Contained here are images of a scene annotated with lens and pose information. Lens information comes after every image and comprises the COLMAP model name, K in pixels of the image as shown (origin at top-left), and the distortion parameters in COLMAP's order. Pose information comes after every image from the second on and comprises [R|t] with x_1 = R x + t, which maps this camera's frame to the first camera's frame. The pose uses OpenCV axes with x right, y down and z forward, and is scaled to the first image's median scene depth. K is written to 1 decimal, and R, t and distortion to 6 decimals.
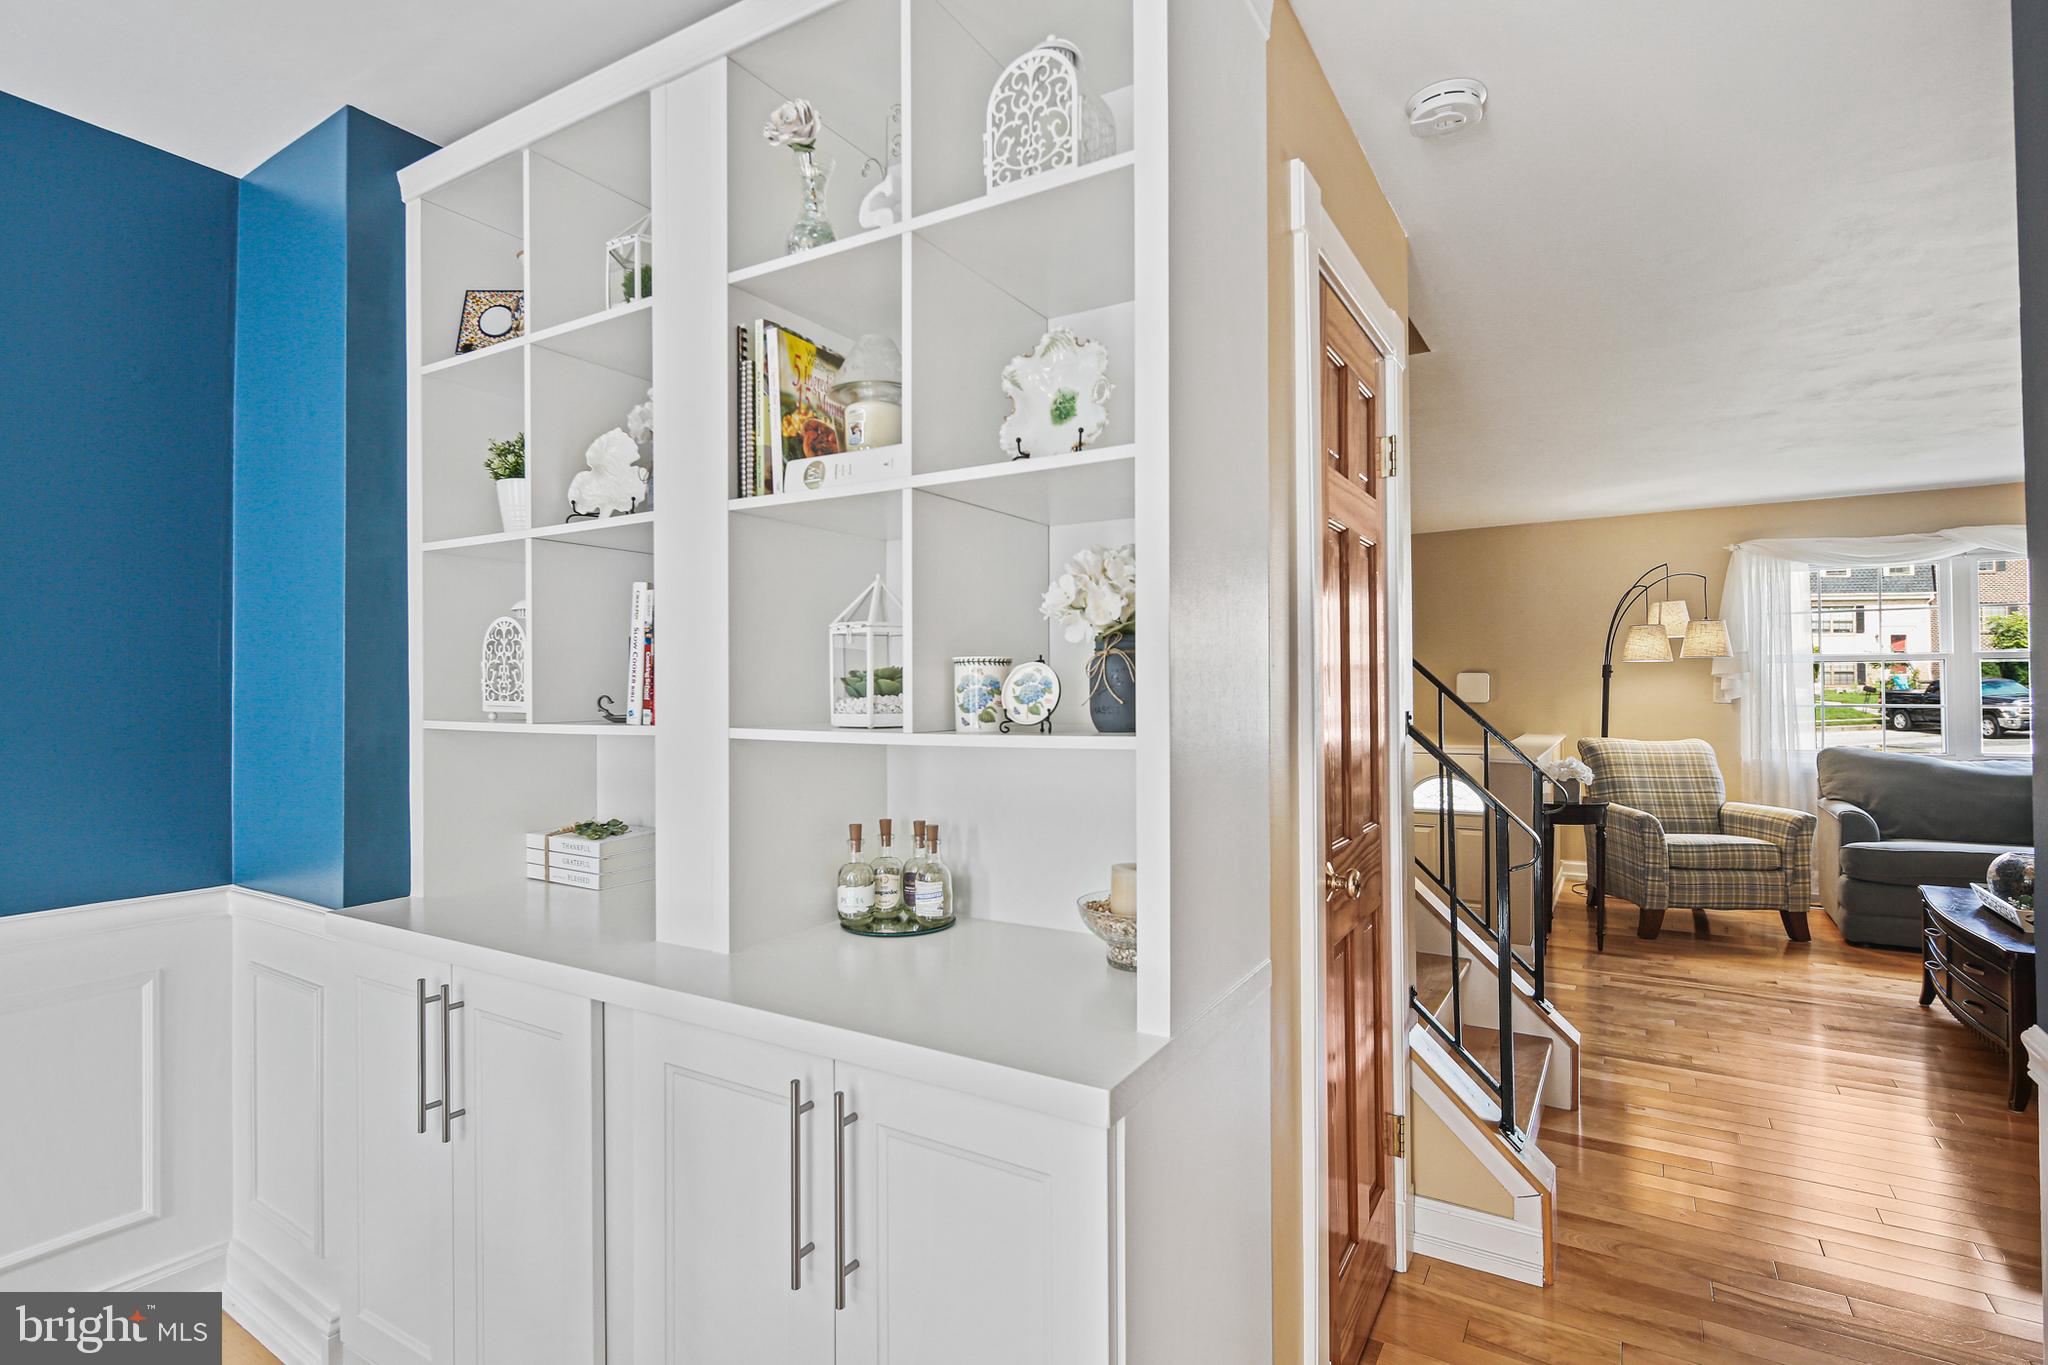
lens RADIAL K [[996.4, 0, 1026.0], [0, 996.4, 684.8], [0, 0, 1]] dist [0.003670, -0.004481]
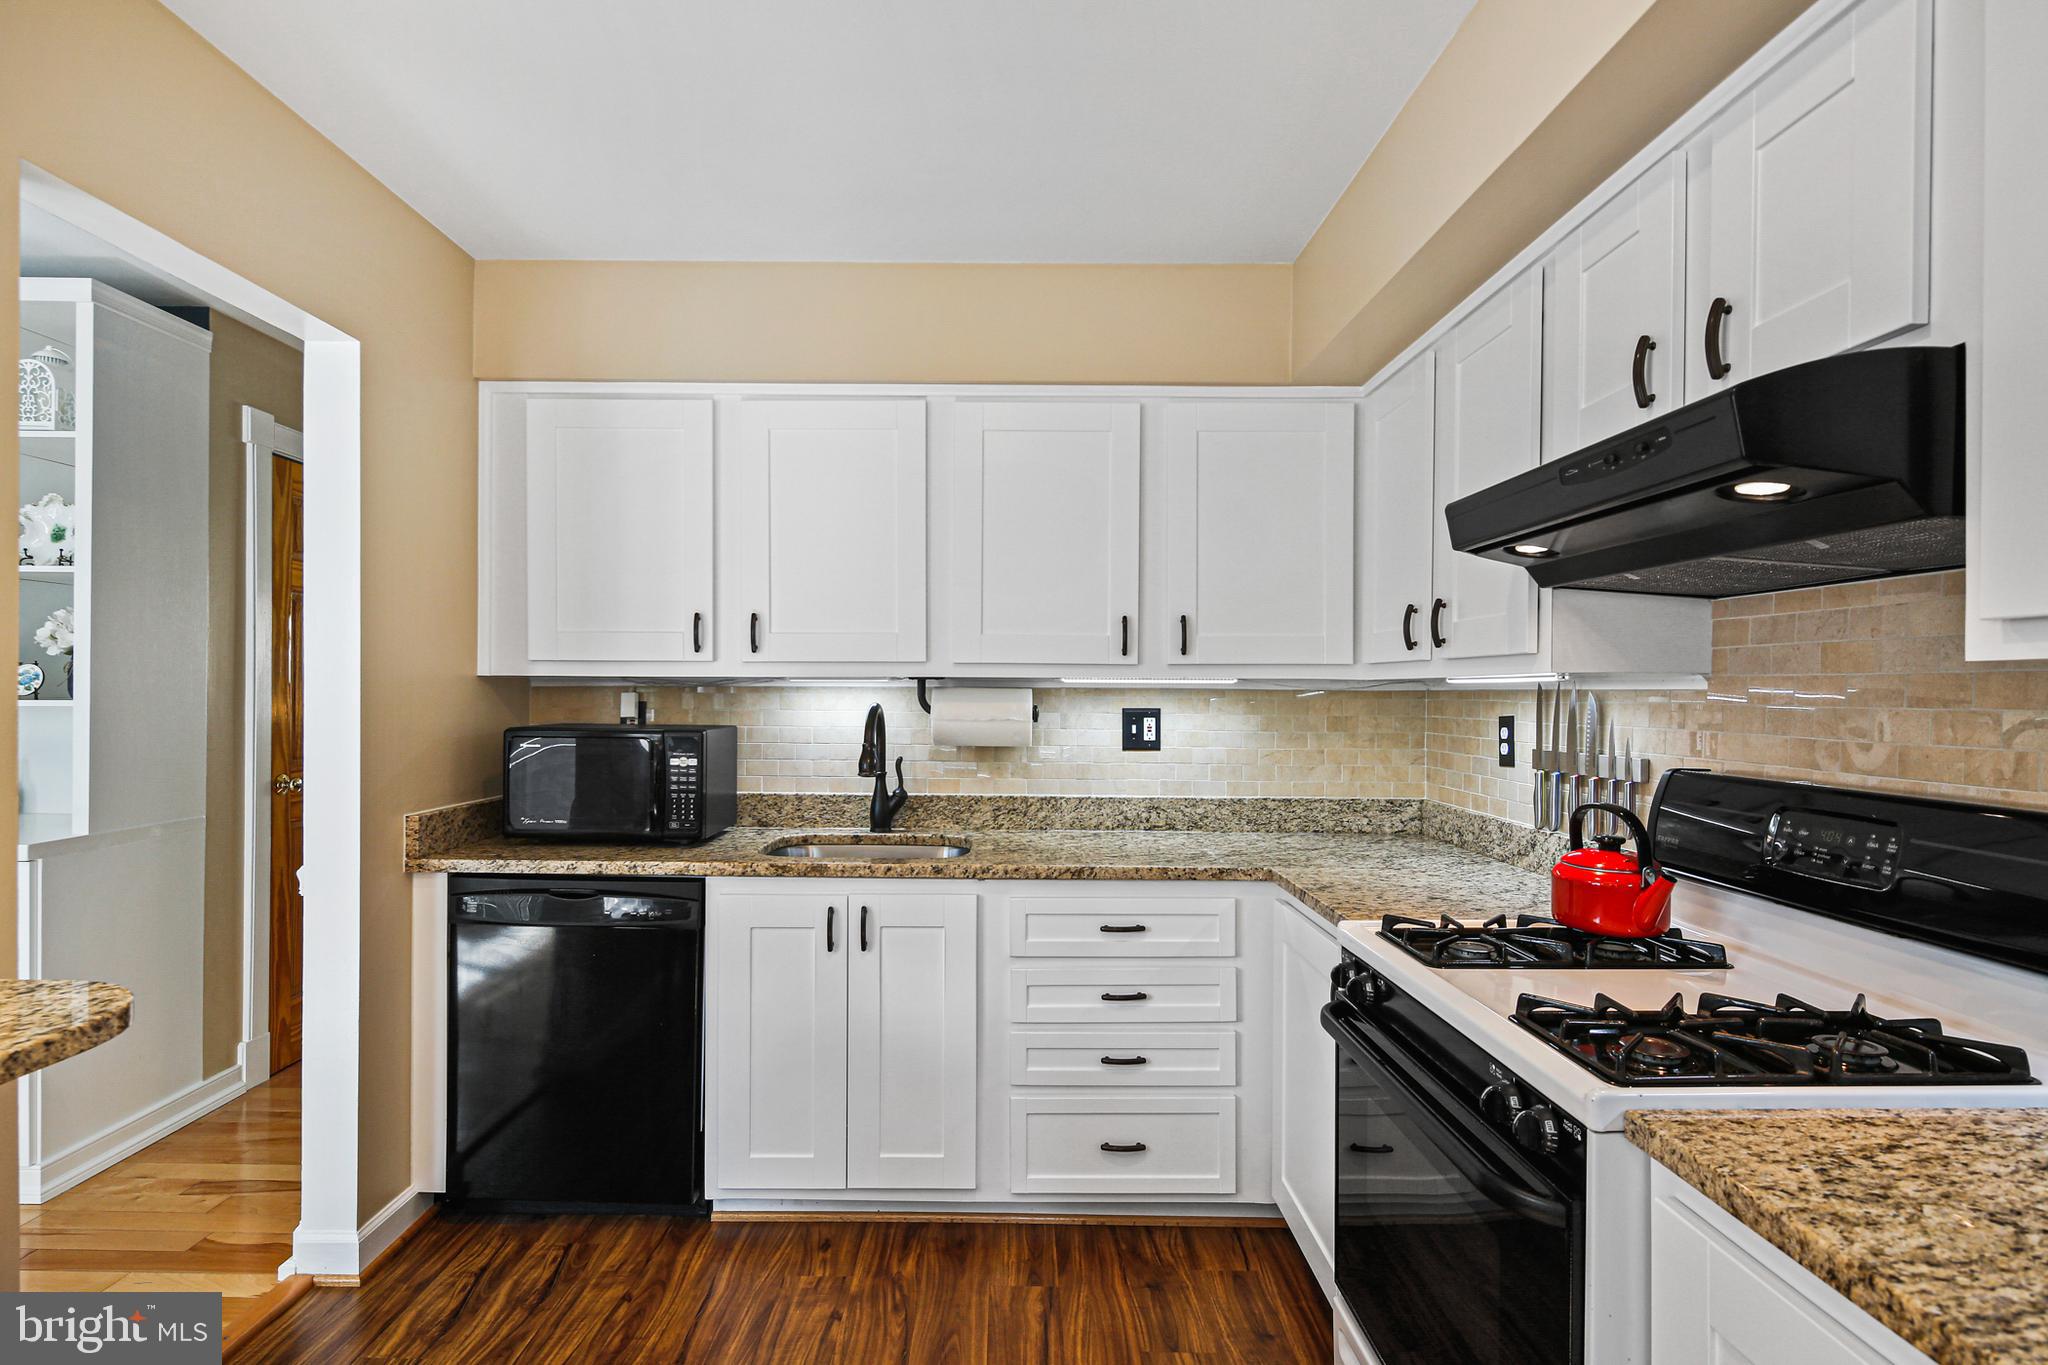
lens RADIAL K [[996.4, 0, 1011.8], [0, 996.4, 696.0], [0, 0, 1]] dist [0.003670, -0.004481]
pose [[0.849390, 0.011997, 0.527630, 0.165505], [-0.019342, 0.999778, 0.008404, -0.003681], [-0.527412, -0.017344, 0.849433, -0.455615]]
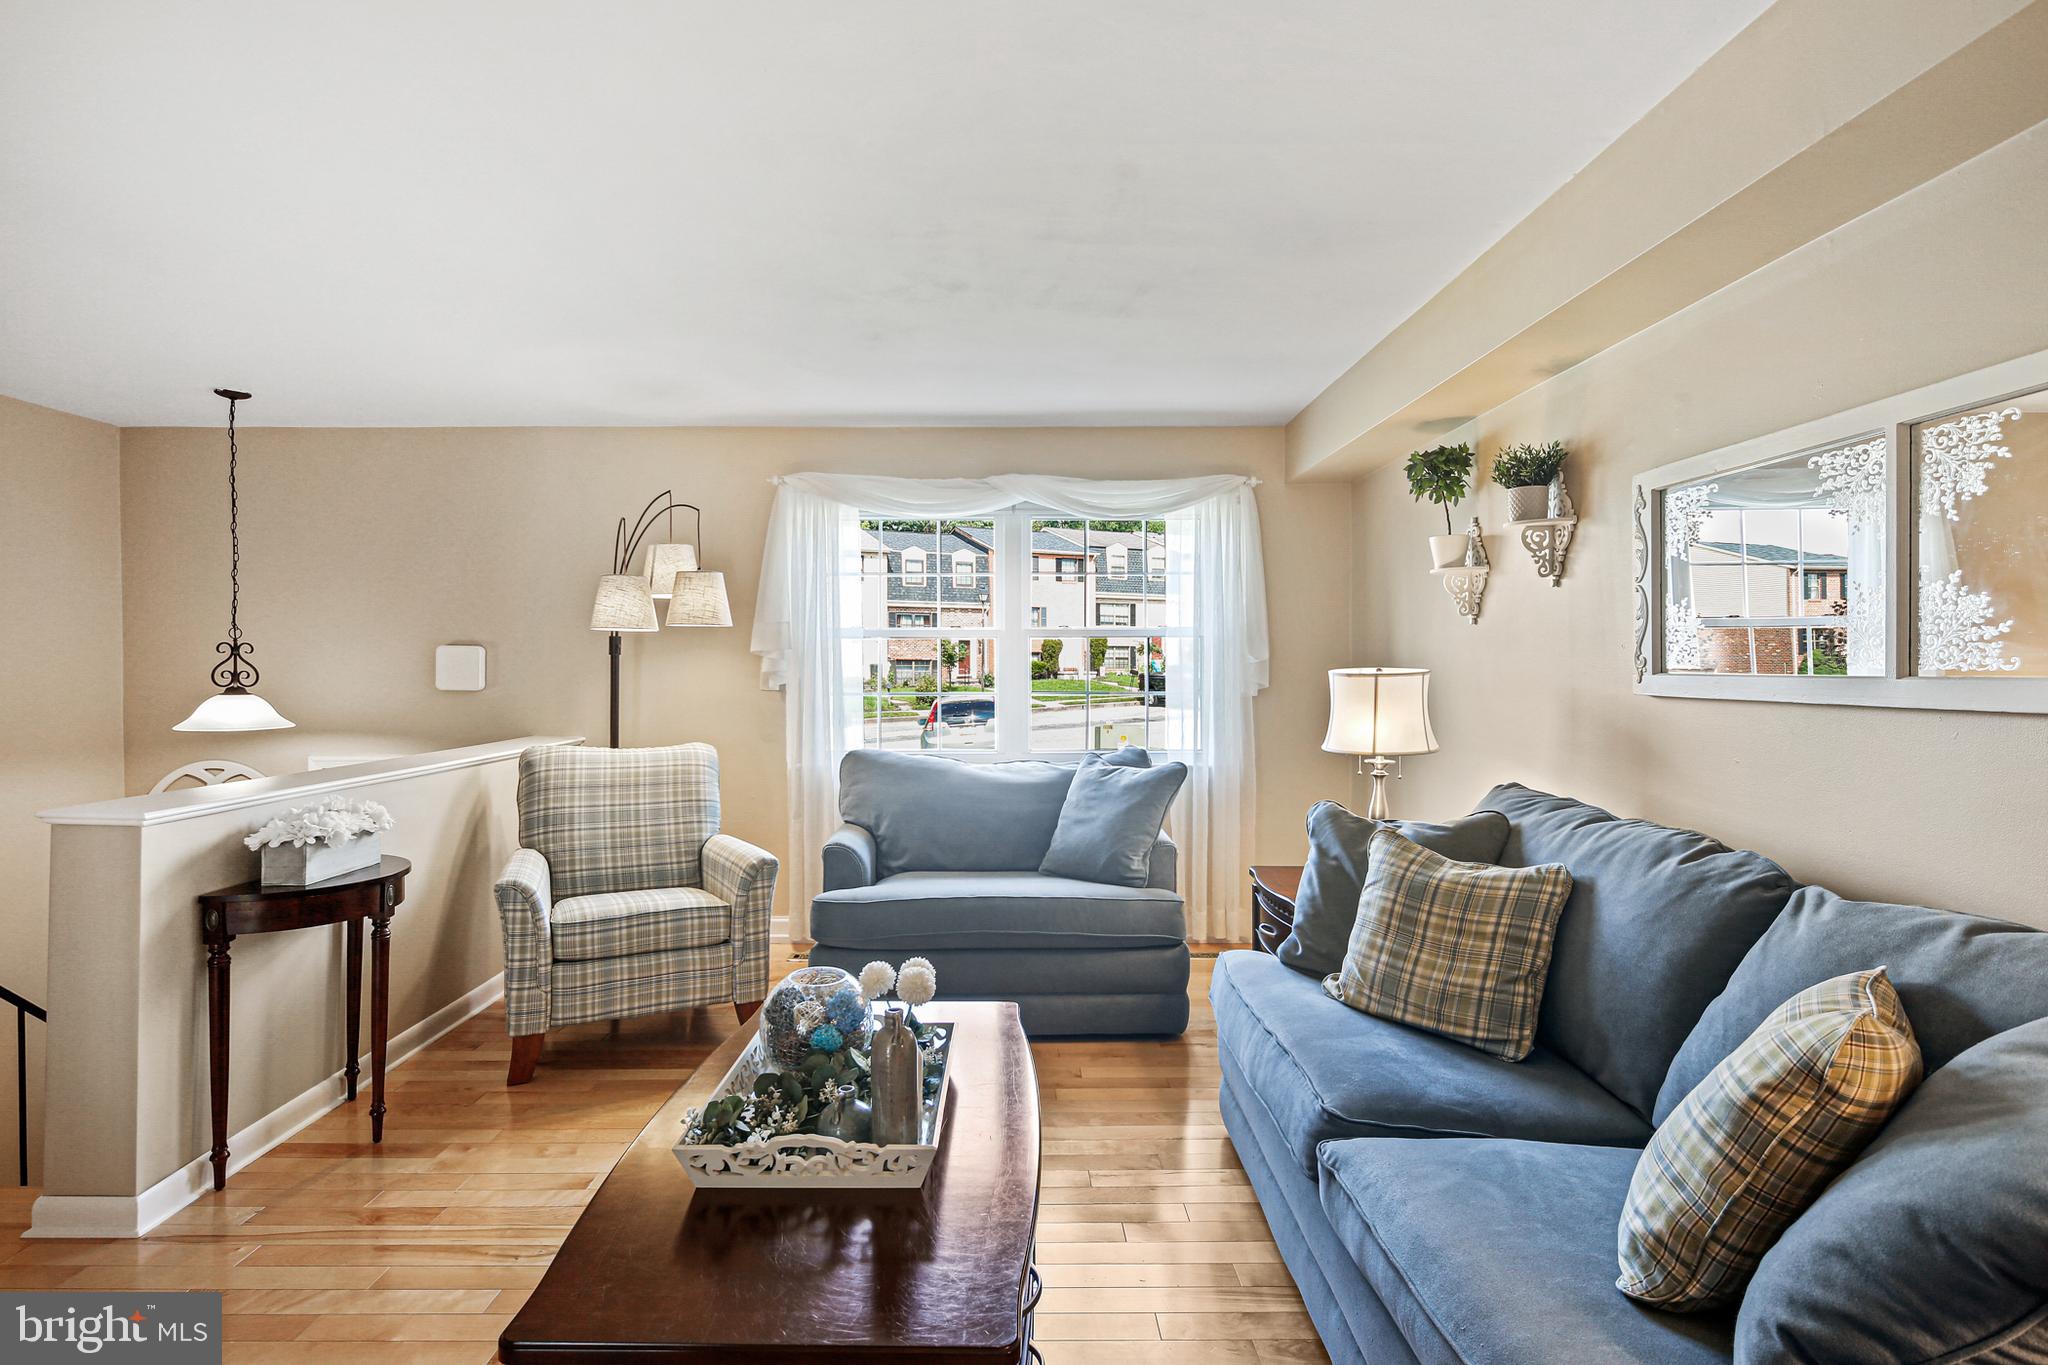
lens RADIAL K [[996.4, 0, 1018.8], [0, 996.4, 672.7], [0, 0, 1]] dist [0.003670, -0.004481]
pose [[0.849508, 0.002319, 0.527571, 0.568199], [-0.005583, 0.999974, 0.004594, 0.000598], [-0.527546, -0.006848, 0.849499, 0.330500]]
